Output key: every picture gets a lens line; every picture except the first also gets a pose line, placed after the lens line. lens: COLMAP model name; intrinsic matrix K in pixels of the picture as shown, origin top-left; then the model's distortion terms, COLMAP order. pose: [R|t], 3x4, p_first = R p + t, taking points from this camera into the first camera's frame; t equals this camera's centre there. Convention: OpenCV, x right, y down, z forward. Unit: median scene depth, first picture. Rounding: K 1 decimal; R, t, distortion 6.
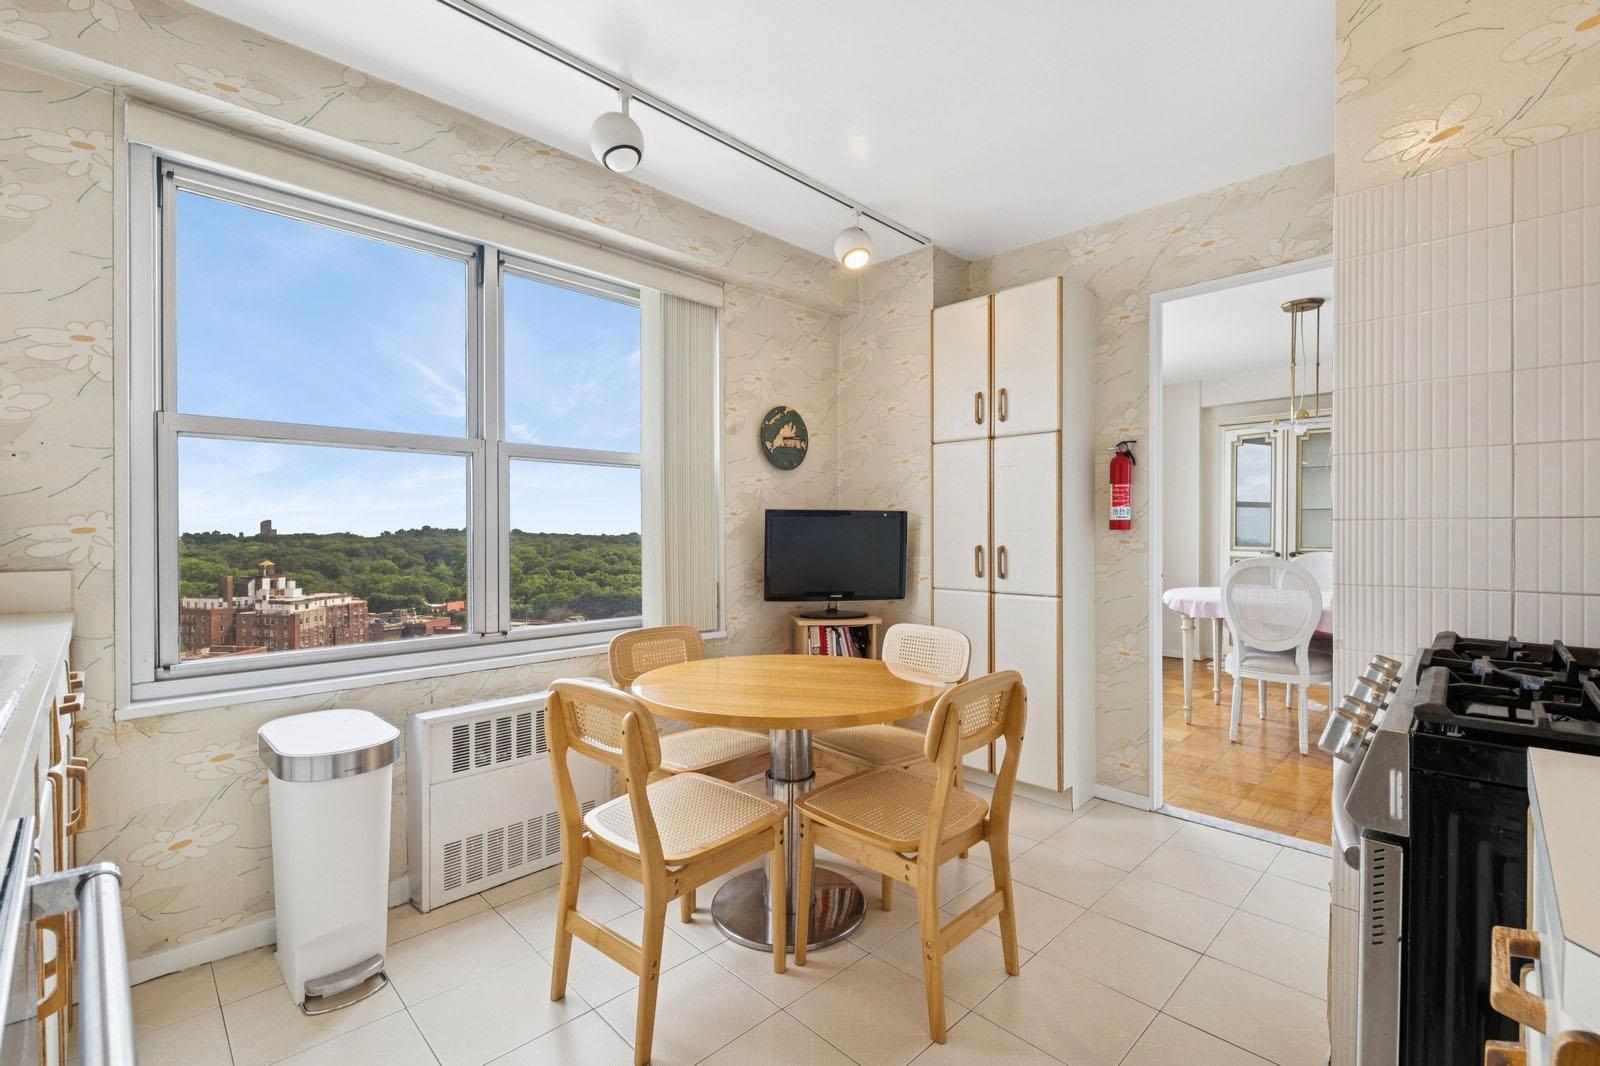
lens RADIAL K [[693.6, 0, 800.0], [0, 693.6, 533.0], [0, 0, 1]] dist [0.002579, 0.000366]
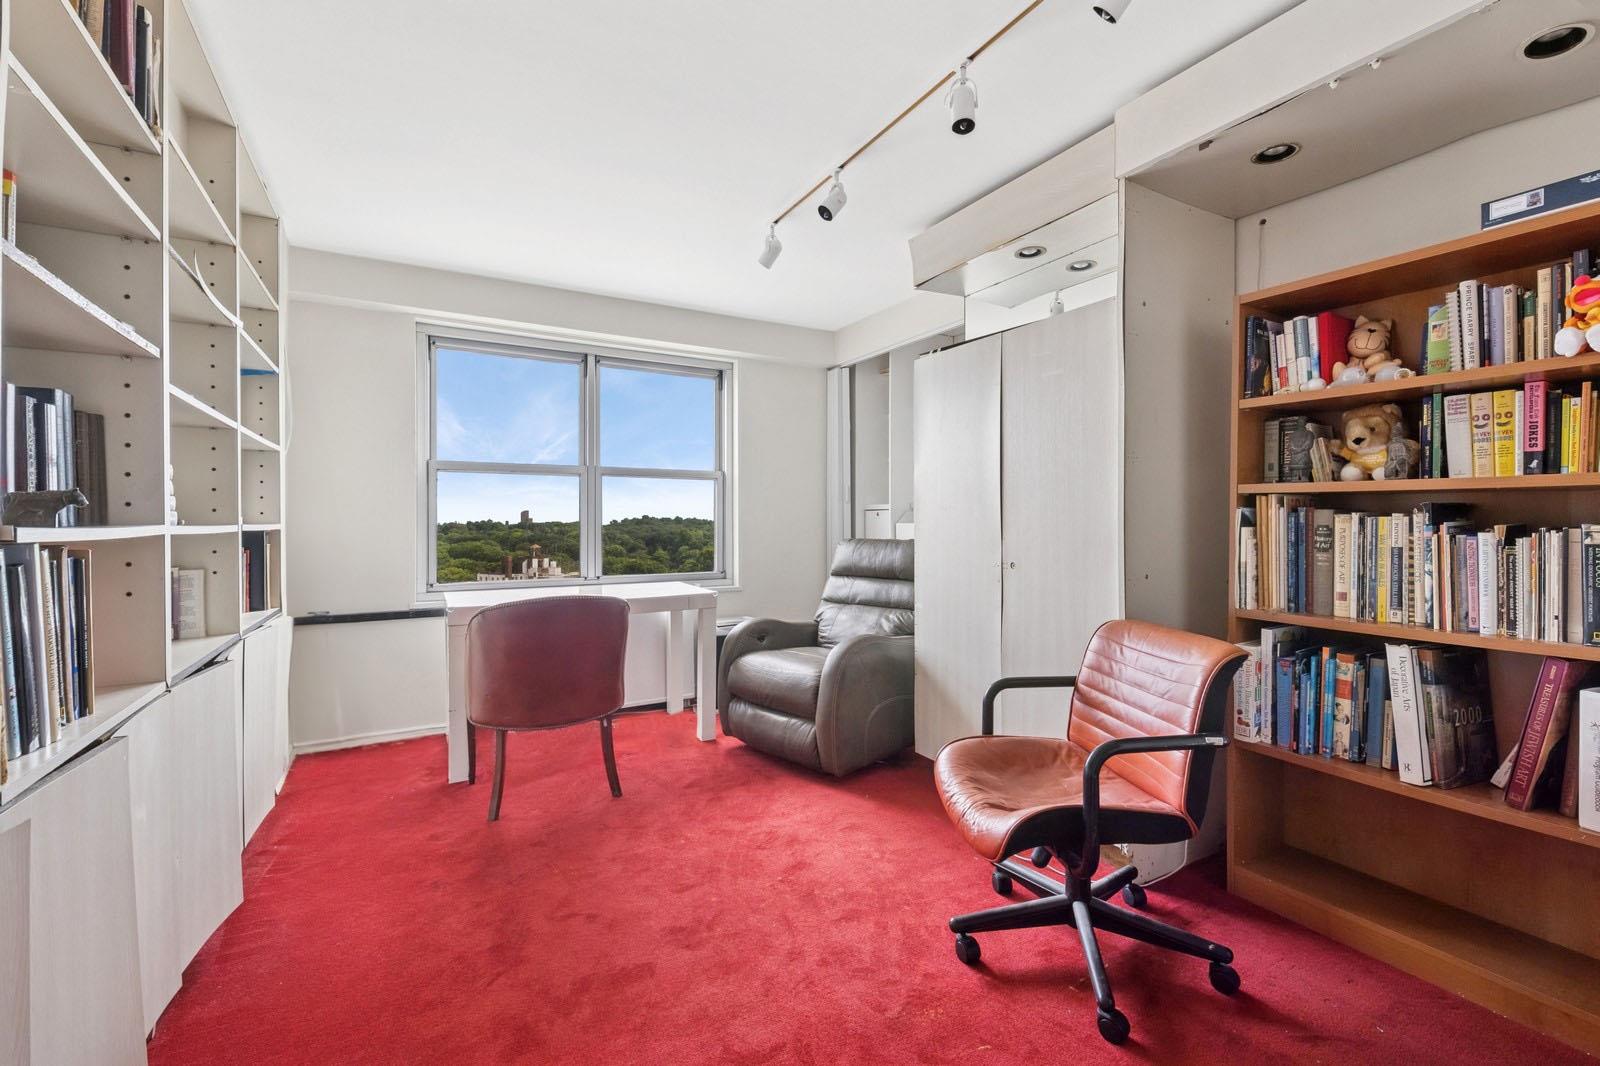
lens RADIAL K [[665.5, 0, 799.0], [0, 665.5, 513.4], [0, 0, 1]] dist [0.000367, 0.000062]
pose [[0.964048, -0.002783, -0.265715, 0.471358], [-0.000494, 0.999925, -0.012264, 0.001804], [0.265729, 0.011954, 0.963974, -0.430128]]
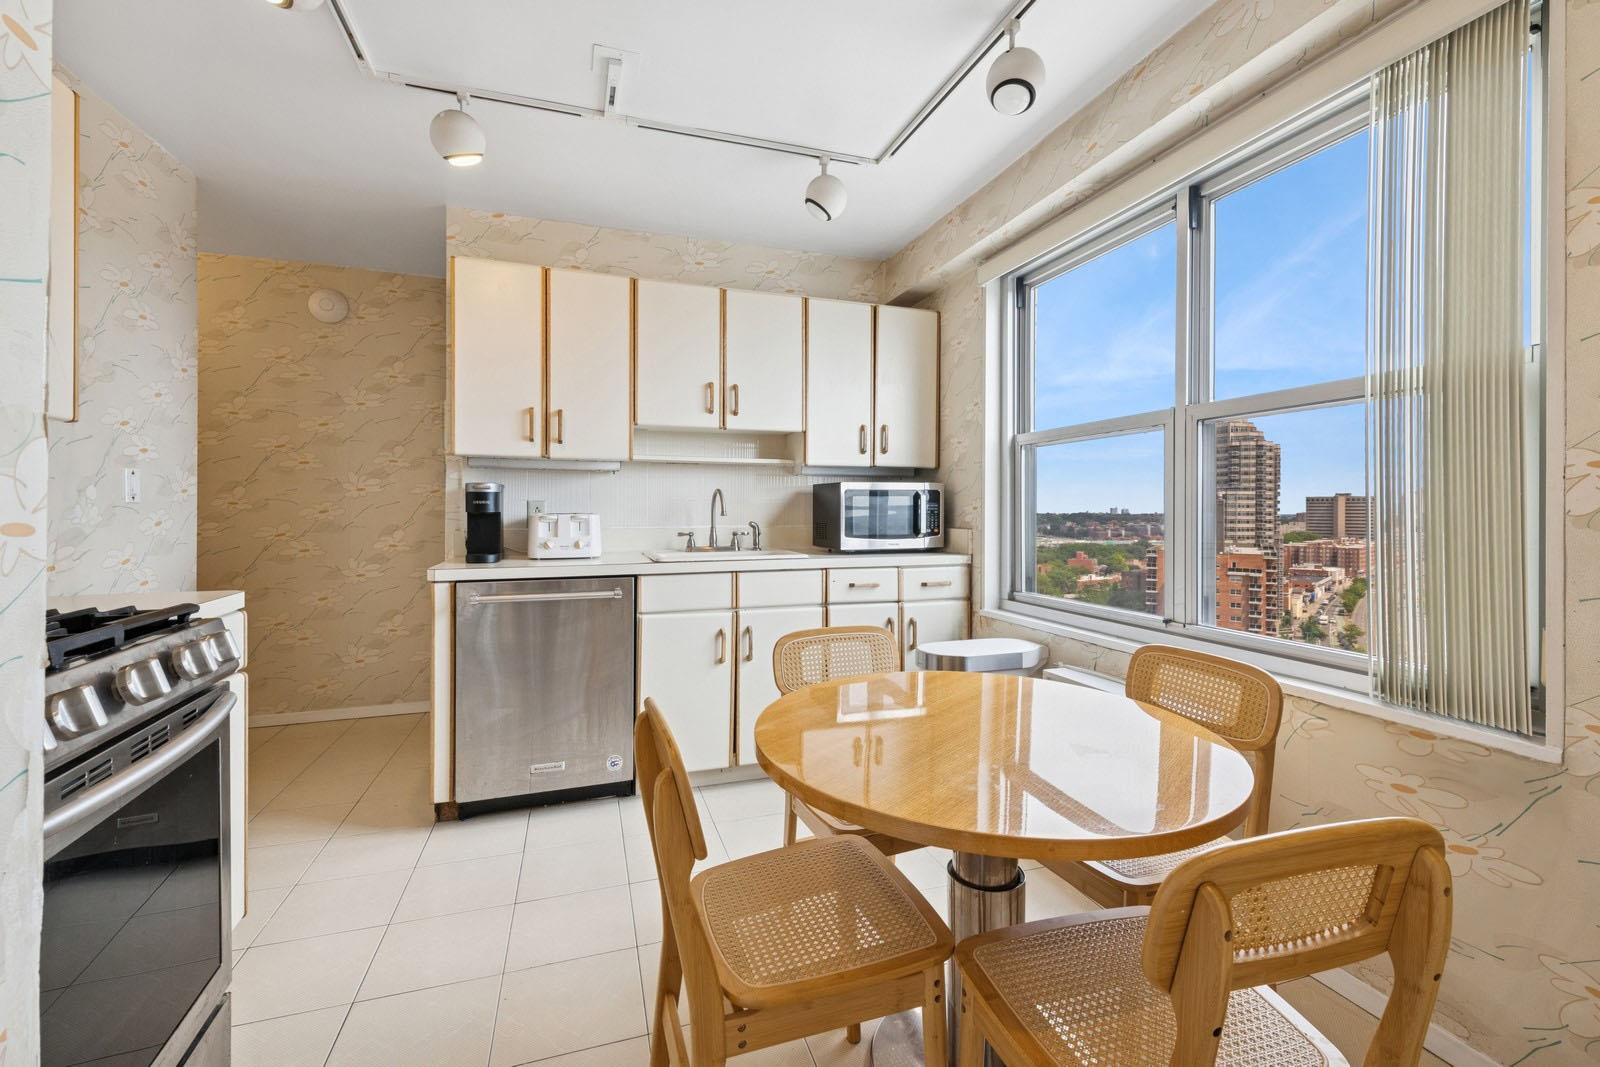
lens RADIAL K [[665.5, 0, 799.0], [0, 665.5, 513.9], [0, 0, 1]] dist [0.000367, 0.000062]
pose [[-0.451713, -0.000848, -0.892163, 0.513041], [-0.004489, 0.999989, 0.001323, 0.006571], [0.892152, 0.004603, -0.451711, 0.939332]]
